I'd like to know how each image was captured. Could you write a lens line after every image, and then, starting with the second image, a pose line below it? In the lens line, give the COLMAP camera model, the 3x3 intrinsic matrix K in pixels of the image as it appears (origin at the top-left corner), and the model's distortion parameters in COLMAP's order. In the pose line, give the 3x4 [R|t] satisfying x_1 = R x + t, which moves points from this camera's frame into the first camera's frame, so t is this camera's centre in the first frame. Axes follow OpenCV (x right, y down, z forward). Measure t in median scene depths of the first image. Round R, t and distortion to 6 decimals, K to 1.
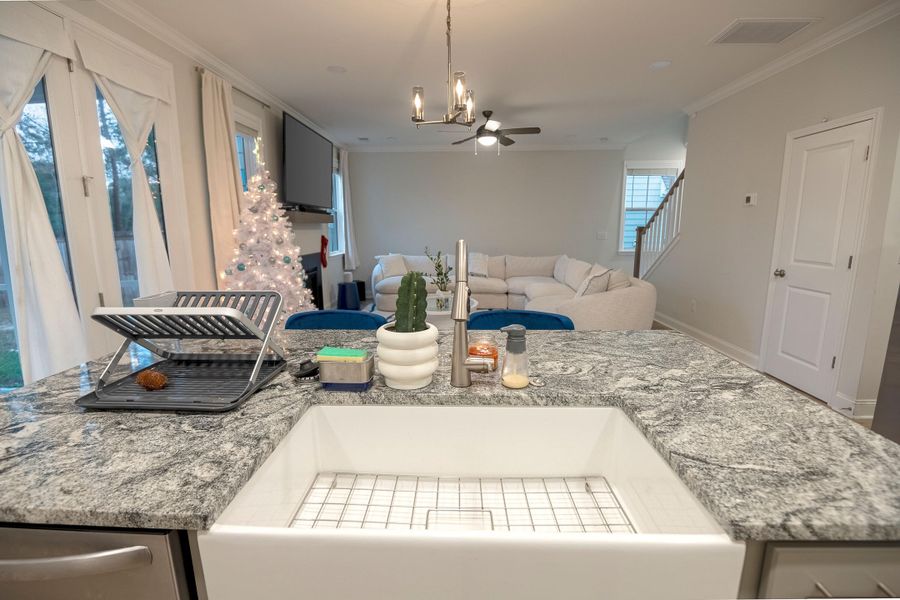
lens RADIAL K [[419.0, 0, 442.9], [0, 419.0, 306.0], [0, 0, 1]] dist [-0.017864, -0.001324]
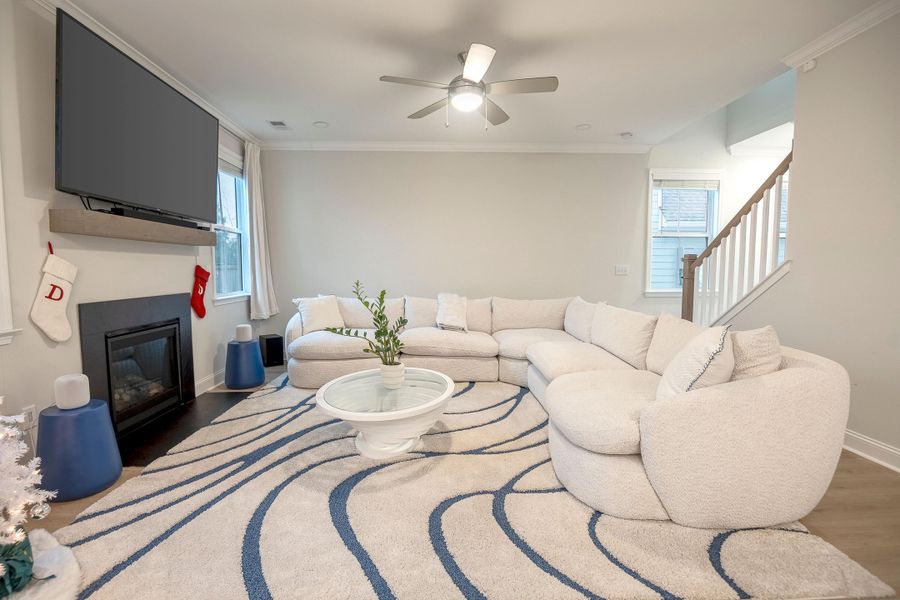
lens RADIAL K [[419.0, 0, 451.3], [0, 419.0, 301.7], [0, 0, 1]] dist [-0.017864, -0.001324]
pose [[0.996079, -0.002721, 0.088431, 0.027193], [0.012377, 0.993983, -0.108836, -0.045430], [-0.087603, 0.109503, 0.990119, 0.371380]]
